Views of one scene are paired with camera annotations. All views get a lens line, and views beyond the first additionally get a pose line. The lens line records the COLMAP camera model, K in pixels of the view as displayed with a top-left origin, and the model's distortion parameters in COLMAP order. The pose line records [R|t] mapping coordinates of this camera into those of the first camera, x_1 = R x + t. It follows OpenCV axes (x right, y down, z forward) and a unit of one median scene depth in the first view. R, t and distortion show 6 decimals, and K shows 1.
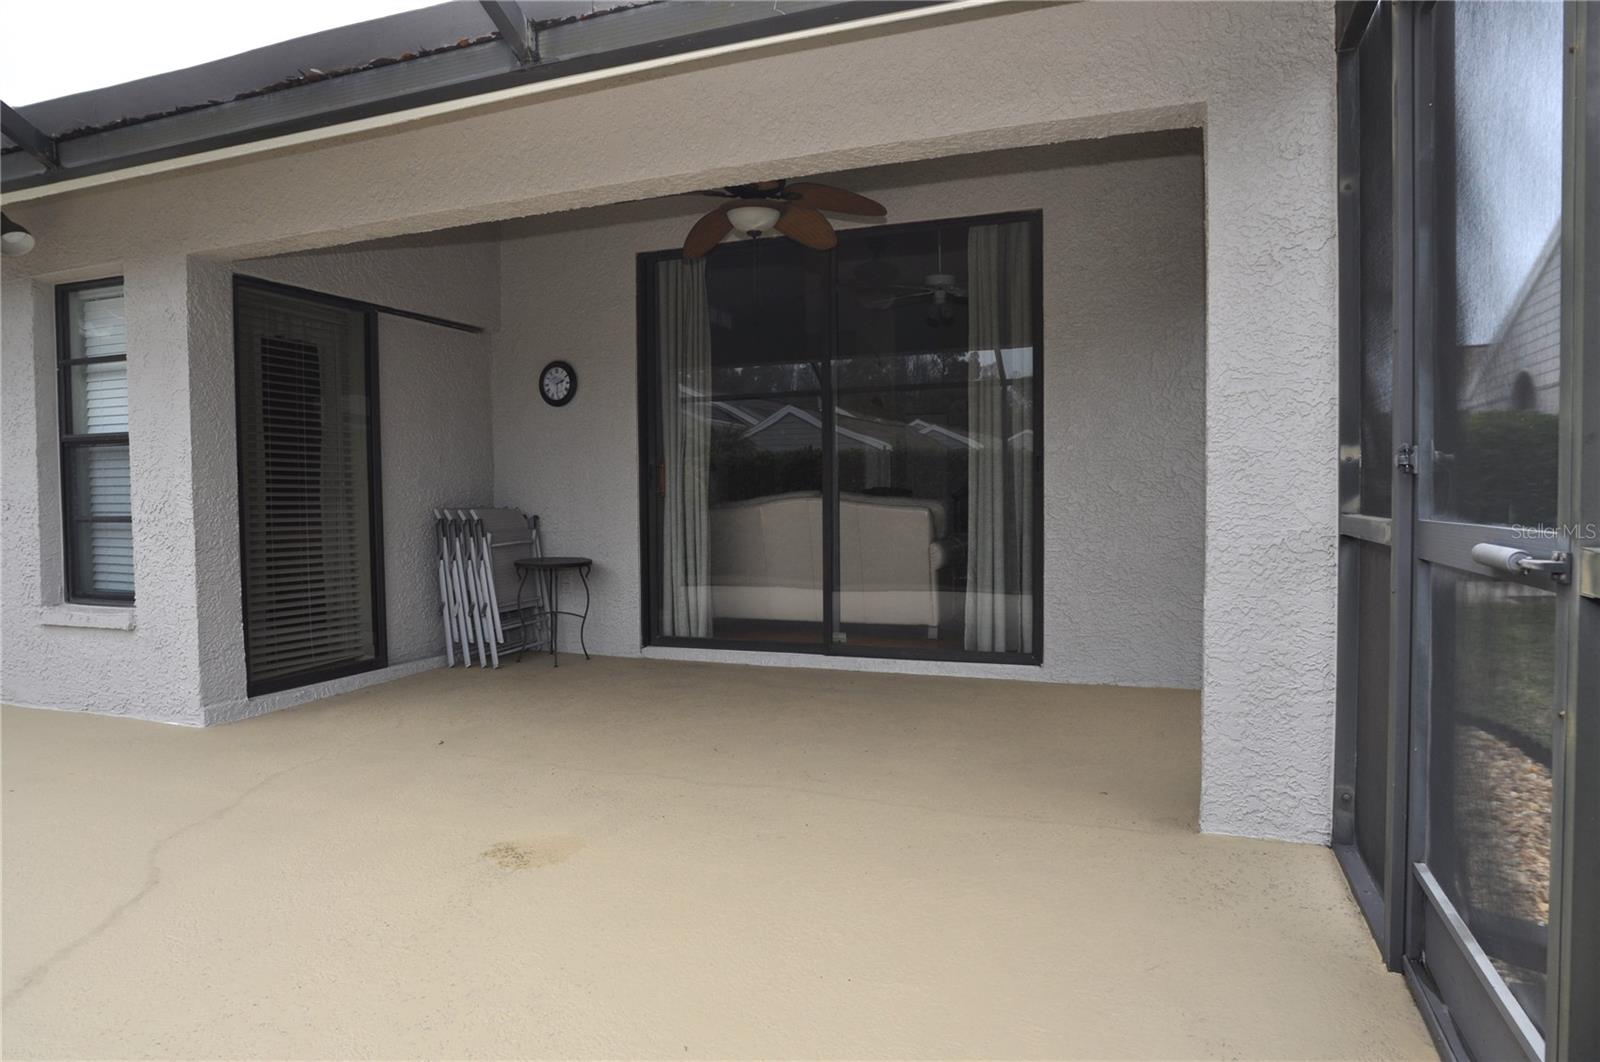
lens RADIAL K [[984.8, 0, 804.2], [0, 984.8, 533.7], [0, 0, 1]] dist [-0.065000, 0.036026]
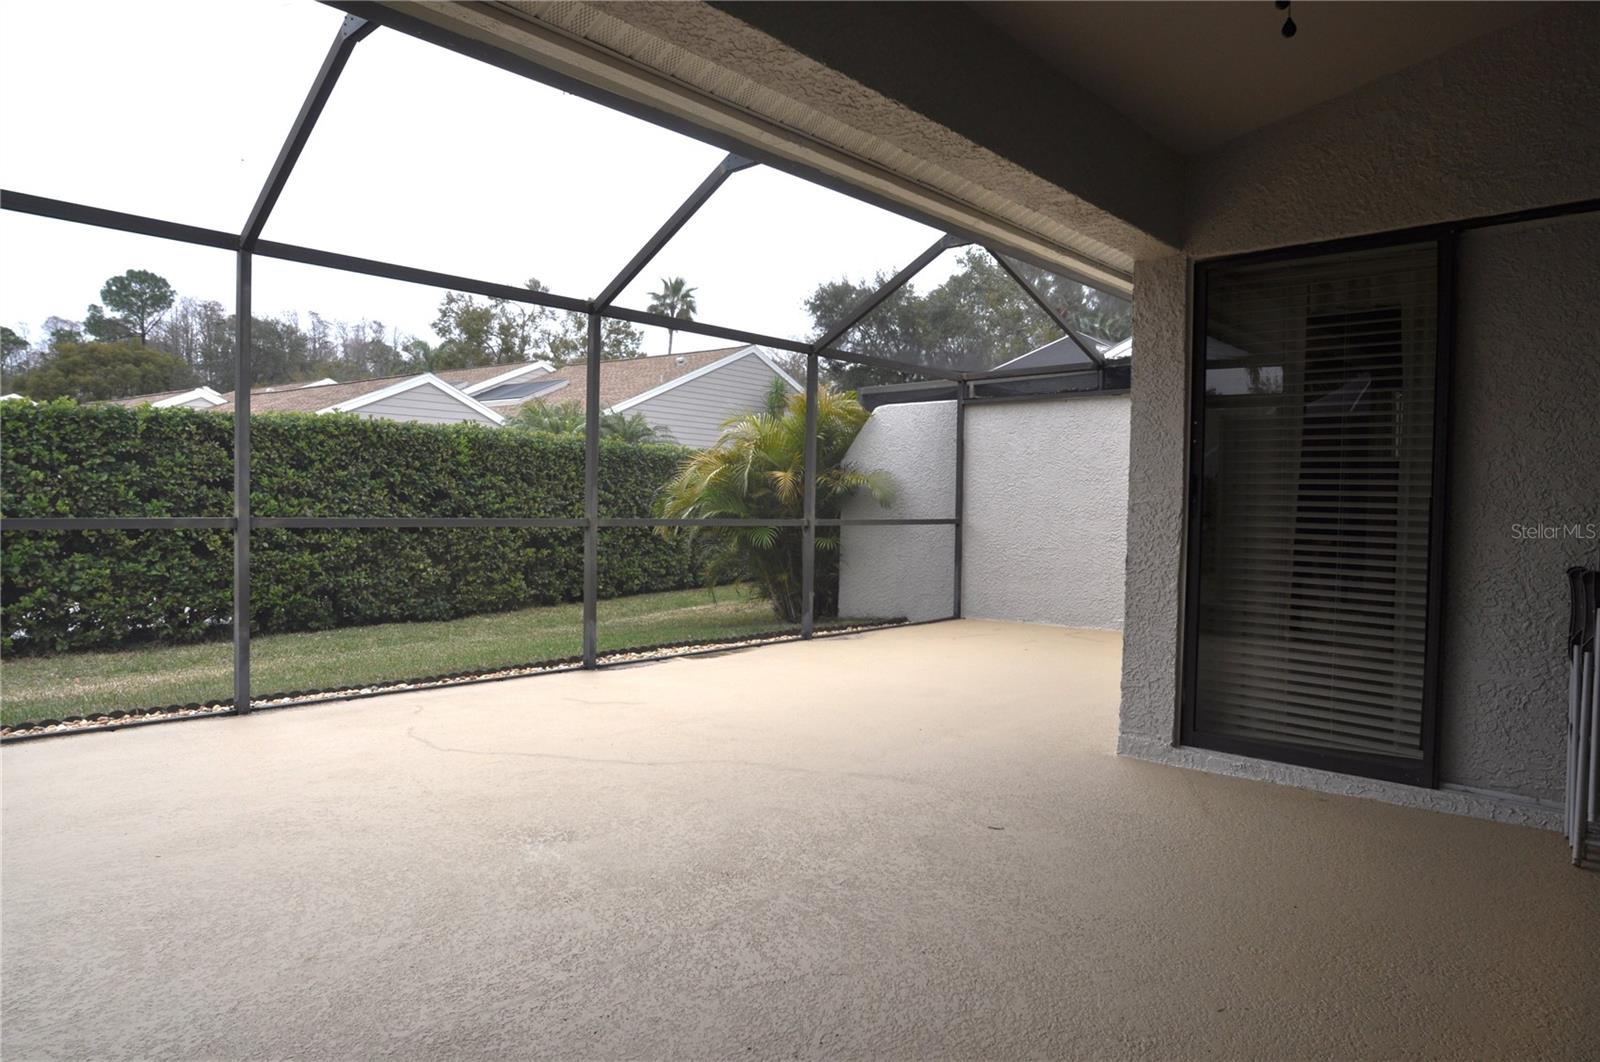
lens RADIAL K [[984.8, 0, 804.2], [0, 984.8, 533.7], [0, 0, 1]] dist [-0.065000, 0.036026]
pose [[-0.370674, 0.033977, -0.928141, 0.352166], [-0.052408, 0.996973, 0.057427, -0.052092], [0.927283, 0.069929, -0.367771, 0.958257]]
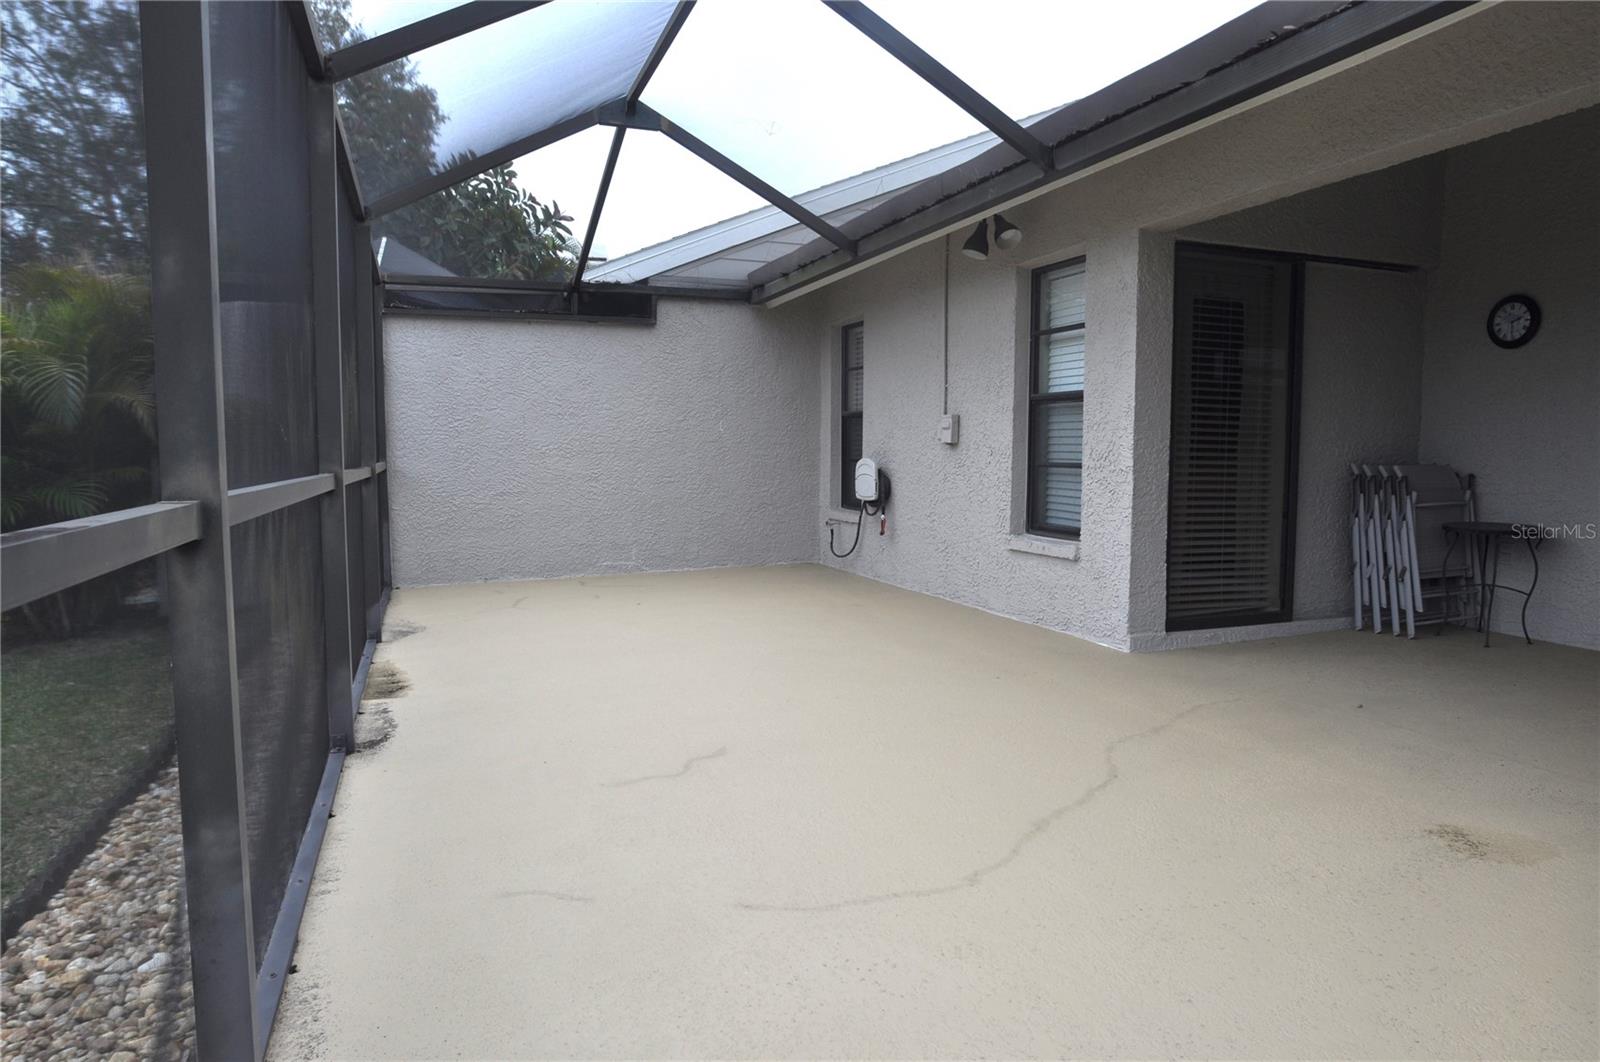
lens RADIAL K [[984.8, 0, 804.2], [0, 984.8, 533.7], [0, 0, 1]] dist [-0.065000, 0.036026]
pose [[0.665733, 0.075225, -0.742388, -0.034922], [-0.039552, 0.997064, 0.065564, 0.002501], [0.745141, -0.014285, 0.666754, -0.038016]]
